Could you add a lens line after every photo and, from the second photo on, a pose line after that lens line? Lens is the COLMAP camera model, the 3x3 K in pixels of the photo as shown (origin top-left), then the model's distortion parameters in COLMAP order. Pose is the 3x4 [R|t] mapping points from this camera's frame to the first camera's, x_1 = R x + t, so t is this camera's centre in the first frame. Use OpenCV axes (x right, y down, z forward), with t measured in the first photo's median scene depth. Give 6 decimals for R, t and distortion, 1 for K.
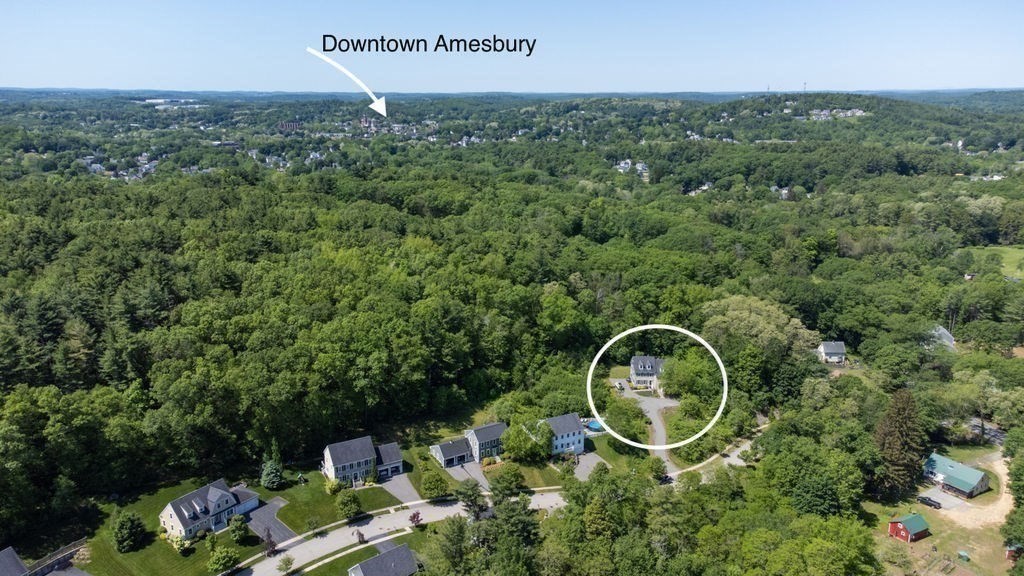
lens RADIAL K [[760.1, 0, 511.3], [0, 760.1, 288.5], [0, 0, 1]] dist [0.034285, 0.023090]
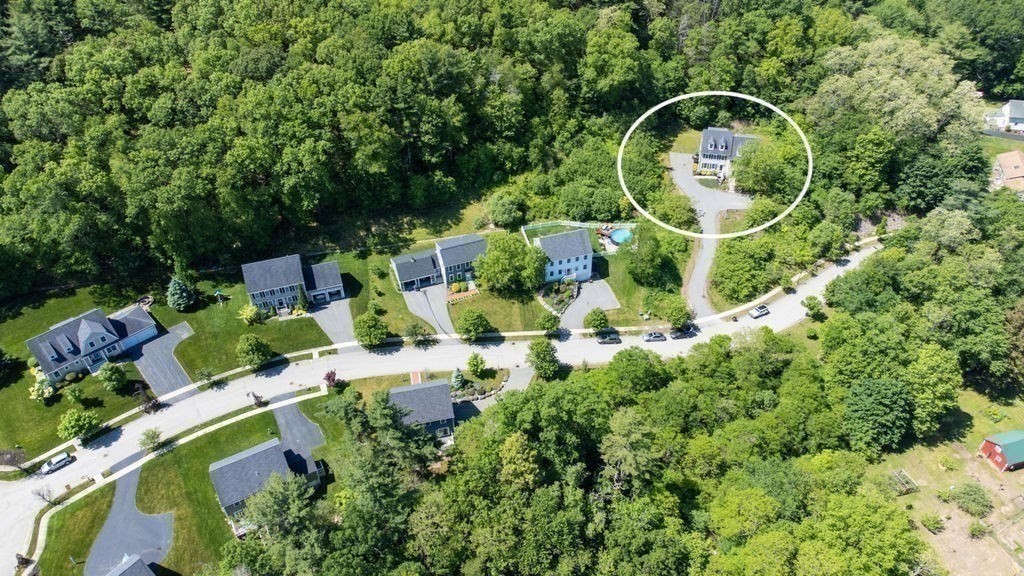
lens RADIAL K [[760.1, 0, 513.3], [0, 760.1, 289.8], [0, 0, 1]] dist [0.034285, 0.023090]
pose [[0.978123, 0.117914, -0.171381, 0.155097], [-0.028693, 0.892437, 0.450259, -0.121986], [0.206039, -0.435491, 0.876296, 0.311771]]
